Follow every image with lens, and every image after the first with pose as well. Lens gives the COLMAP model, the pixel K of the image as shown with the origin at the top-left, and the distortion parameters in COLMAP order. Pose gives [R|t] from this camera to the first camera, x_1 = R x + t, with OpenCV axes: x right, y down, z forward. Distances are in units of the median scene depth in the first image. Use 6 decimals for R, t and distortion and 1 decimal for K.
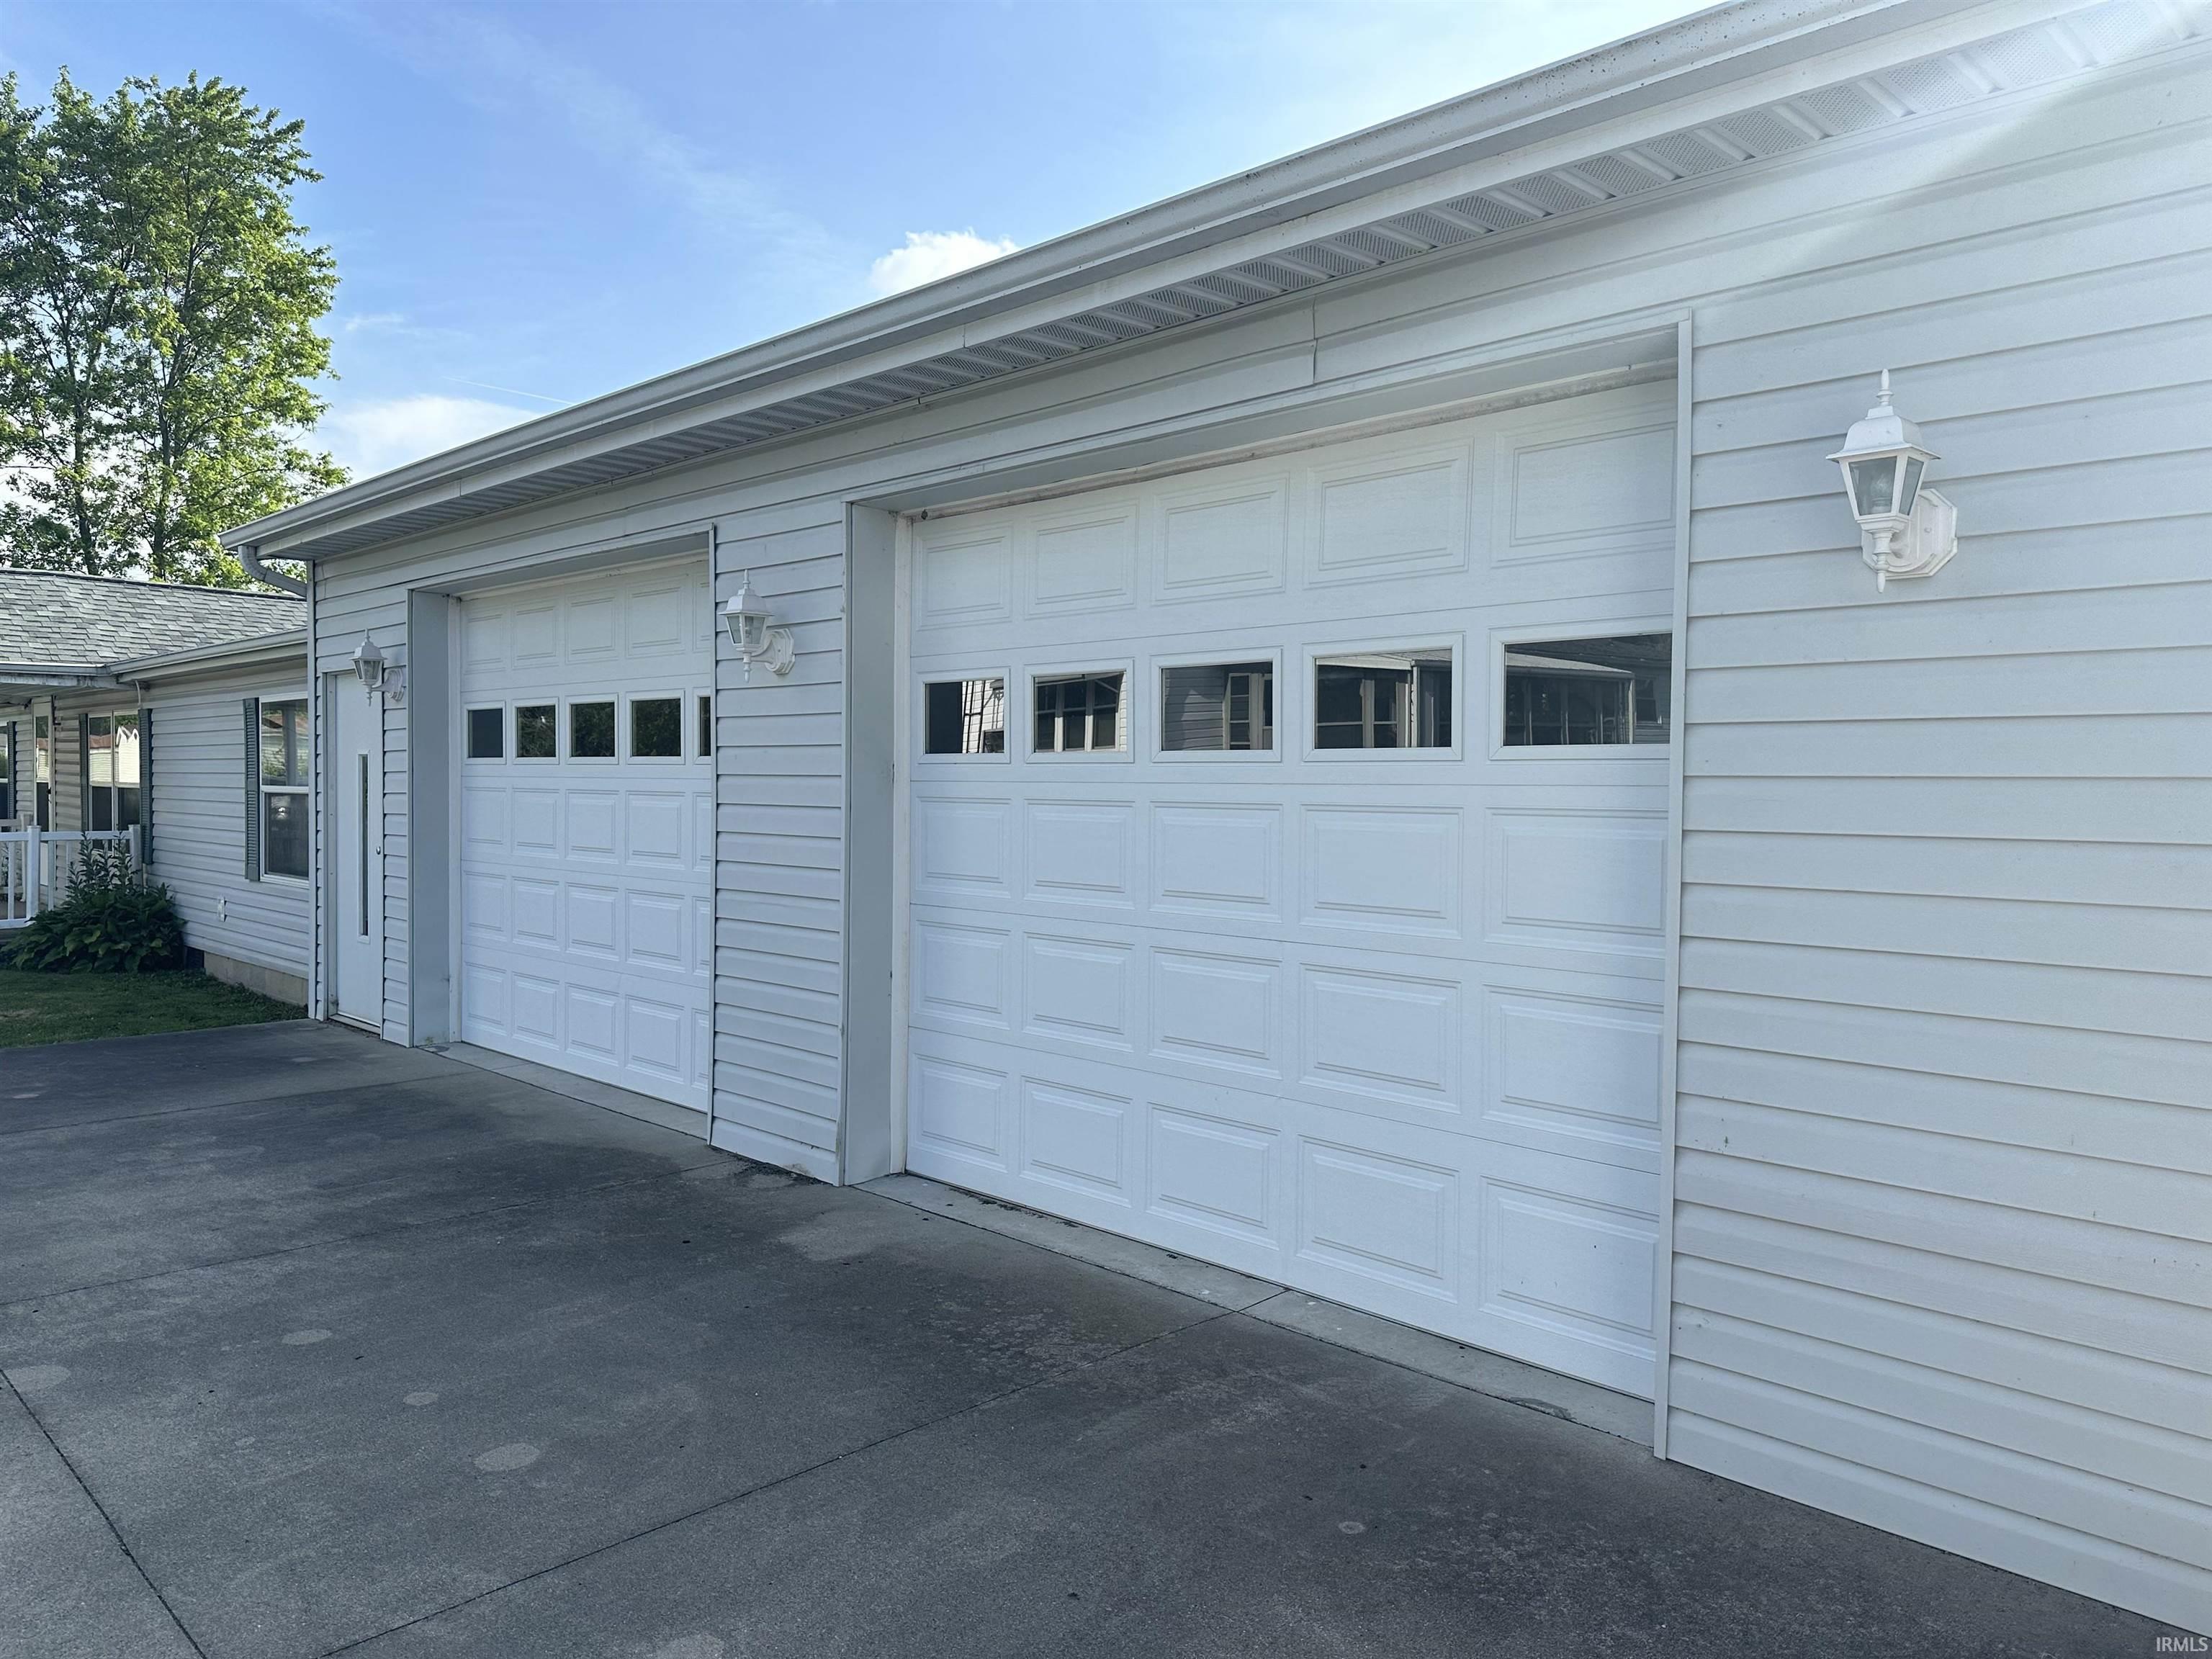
lens RADIAL K [[1542.4, 0, 1120.2], [0, 1542.4, 824.1], [0, 0, 1]] dist [0.082461, -0.111686]
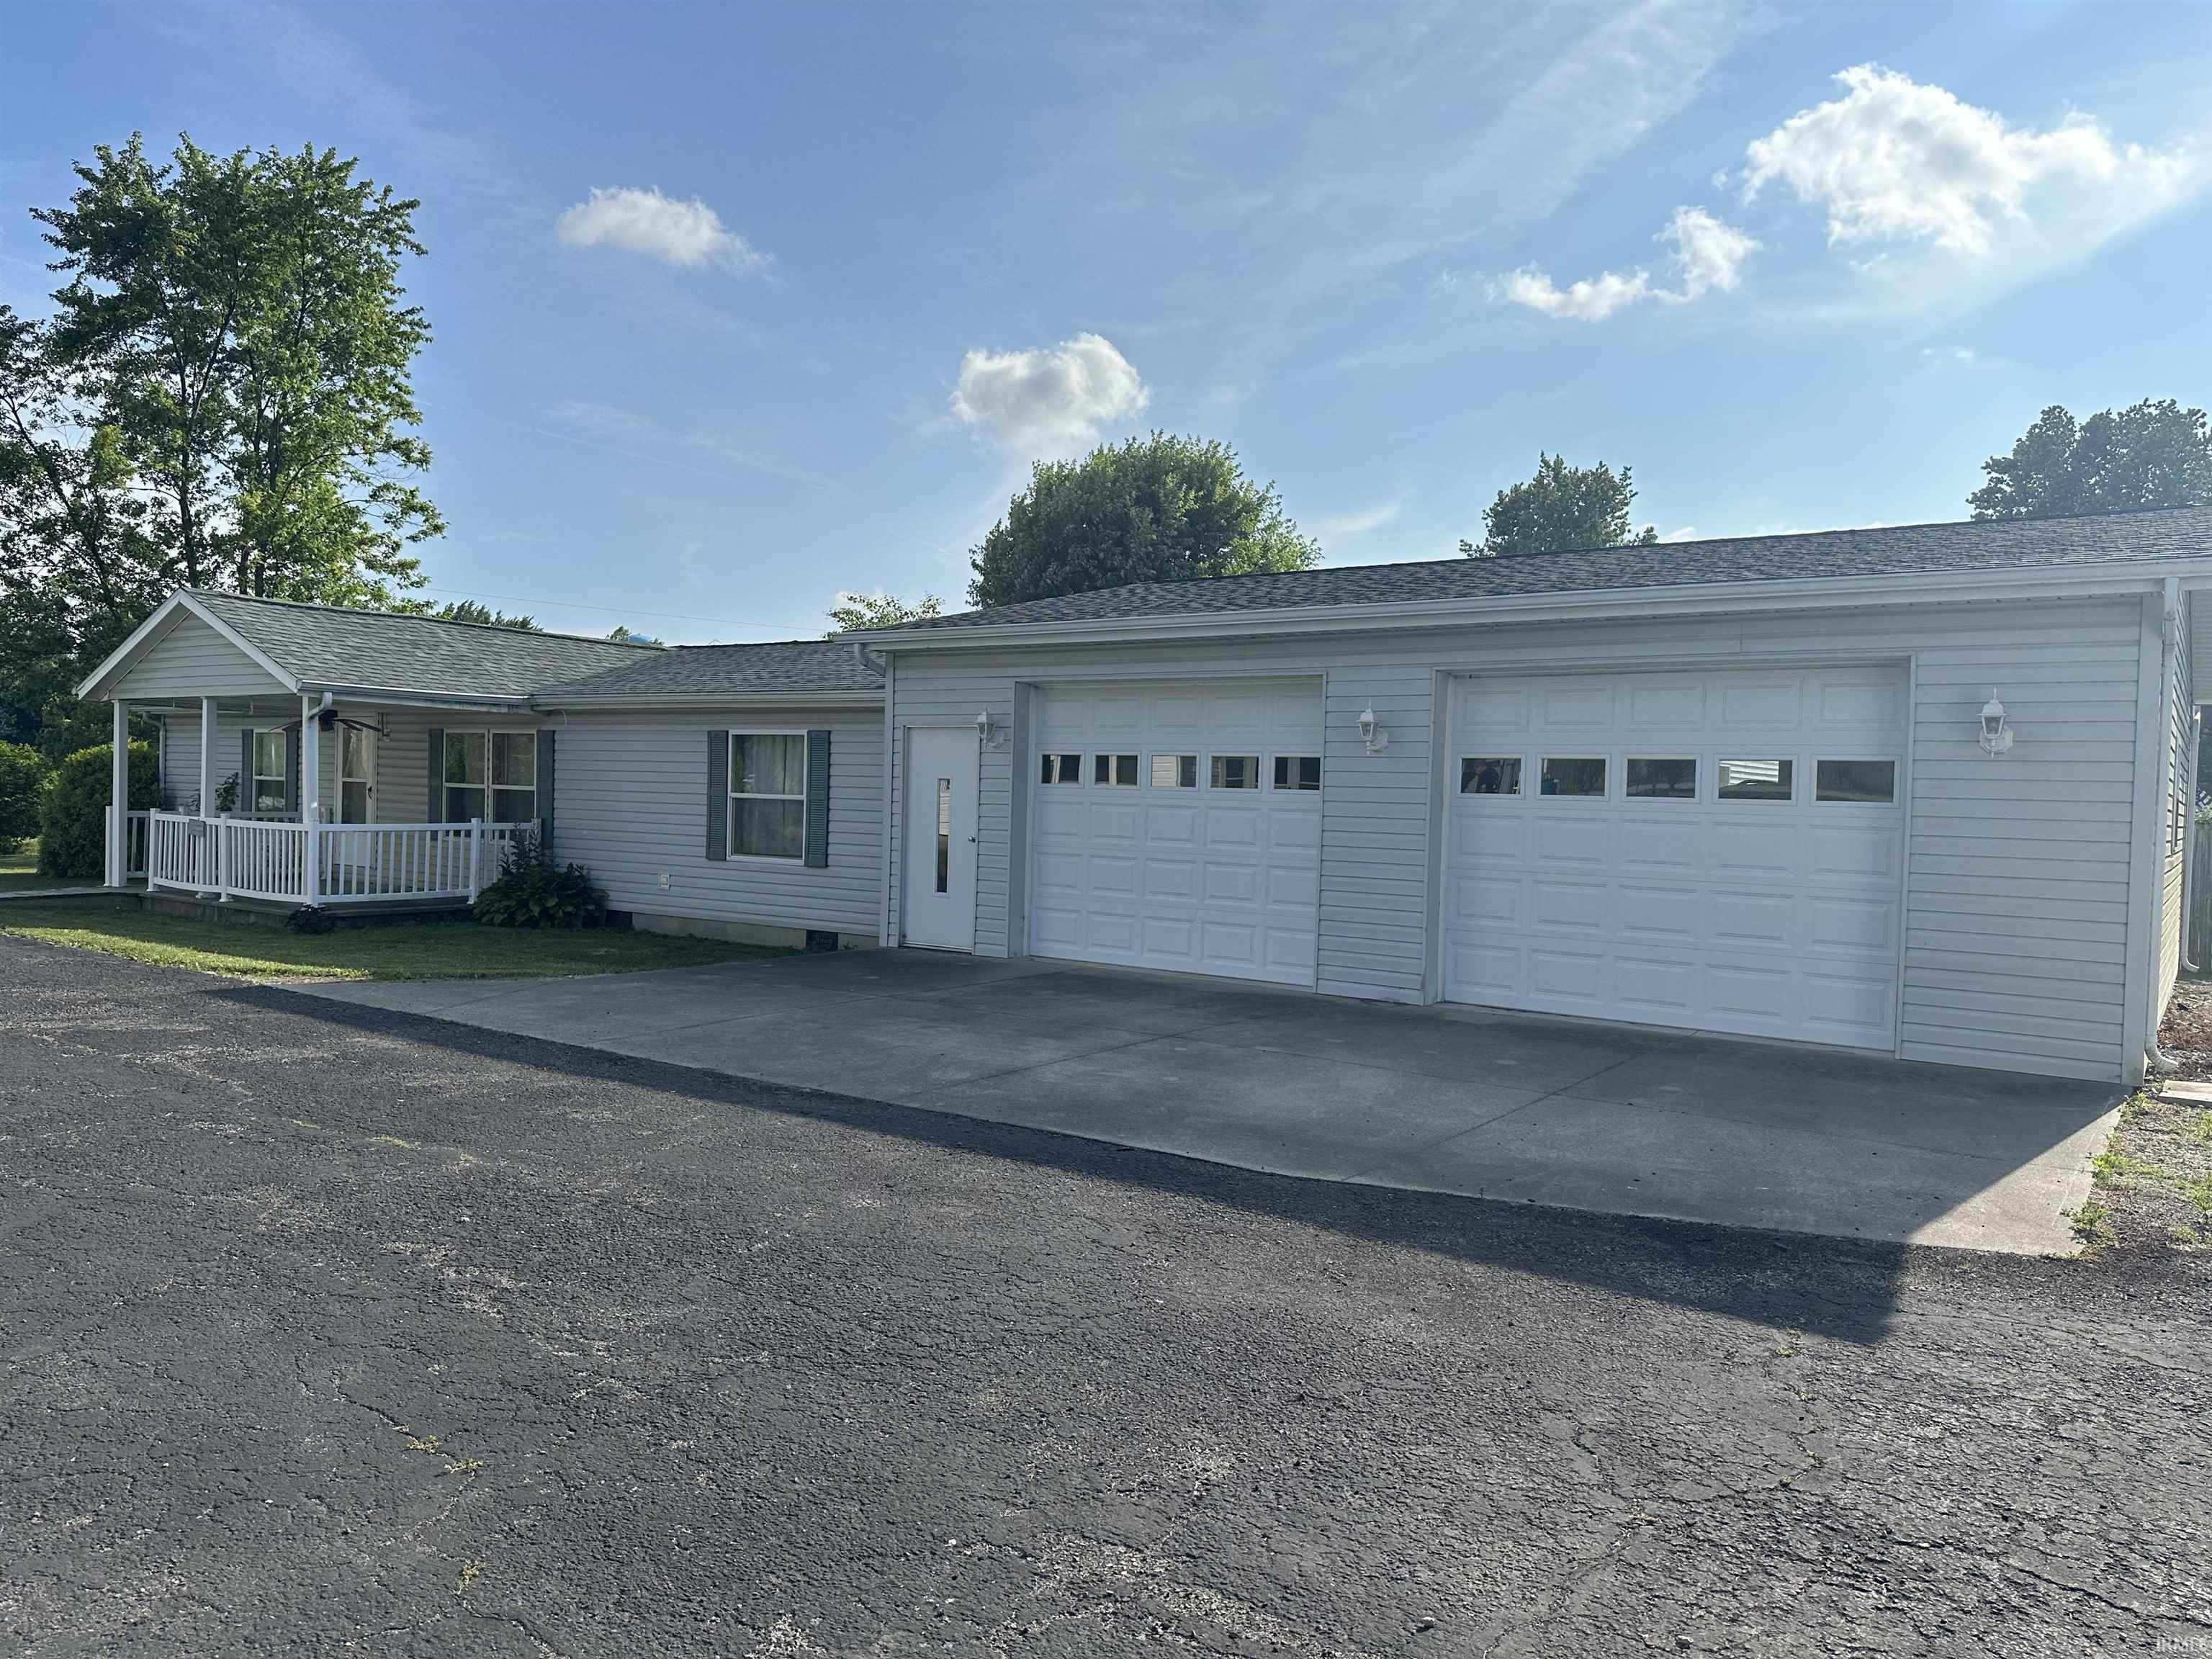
lens RADIAL K [[1542.4, 0, 1120.2], [0, 1542.4, 824.1], [0, 0, 1]] dist [0.082461, -0.111686]
pose [[0.986550, 0.014129, 0.162850, -0.594301], [-0.013679, 0.999899, -0.003885, 0.005740], [-0.162888, 0.001605, 0.986643, -0.612309]]
